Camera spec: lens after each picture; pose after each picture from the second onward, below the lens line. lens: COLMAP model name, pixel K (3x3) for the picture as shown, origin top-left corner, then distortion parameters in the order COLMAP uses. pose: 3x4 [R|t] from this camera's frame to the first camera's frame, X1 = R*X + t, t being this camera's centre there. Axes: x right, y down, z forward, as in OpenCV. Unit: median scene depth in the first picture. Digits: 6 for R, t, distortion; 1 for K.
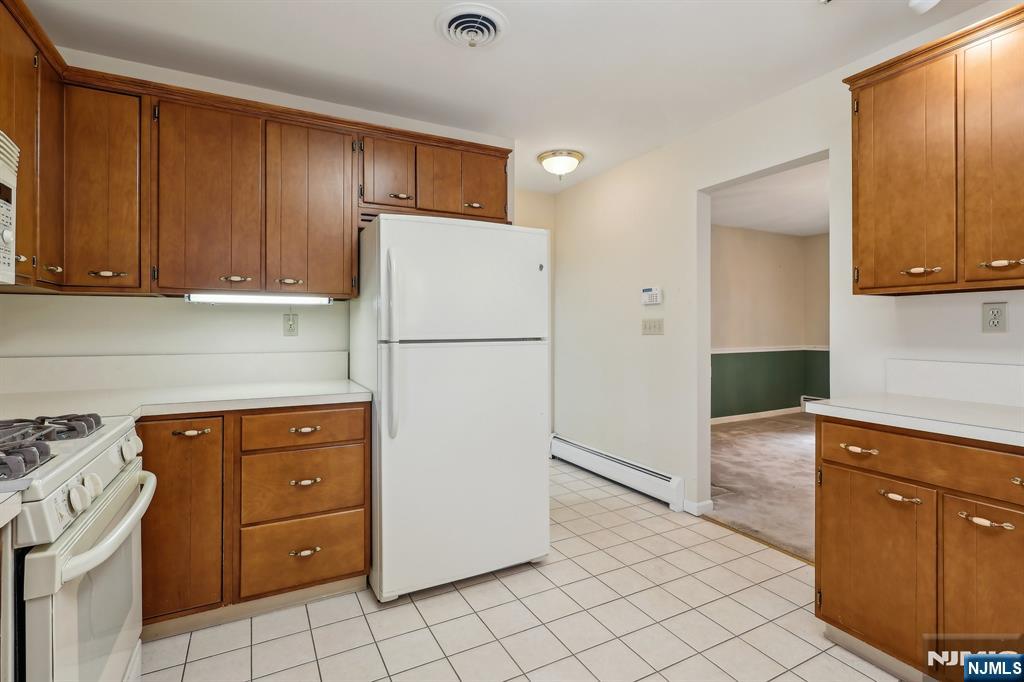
lens RADIAL K [[480.2, 0, 508.9], [0, 480.2, 327.8], [0, 0, 1]] dist [0.004180, -0.000899]
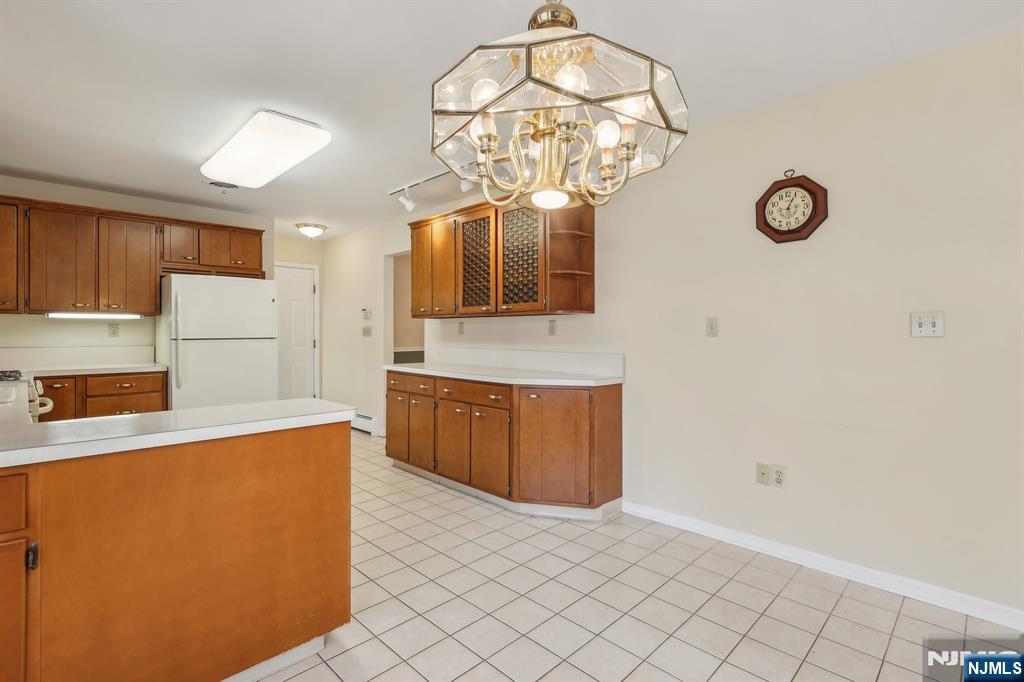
lens RADIAL K [[480.2, 0, 515.6], [0, 480.2, 334.8], [0, 0, 1]] dist [0.004180, -0.000899]
pose [[0.956399, 0.000812, 0.292062, 0.472034], [-0.002896, 0.999973, 0.006703, -0.006963], [-0.292049, -0.007257, 0.956376, -1.208739]]
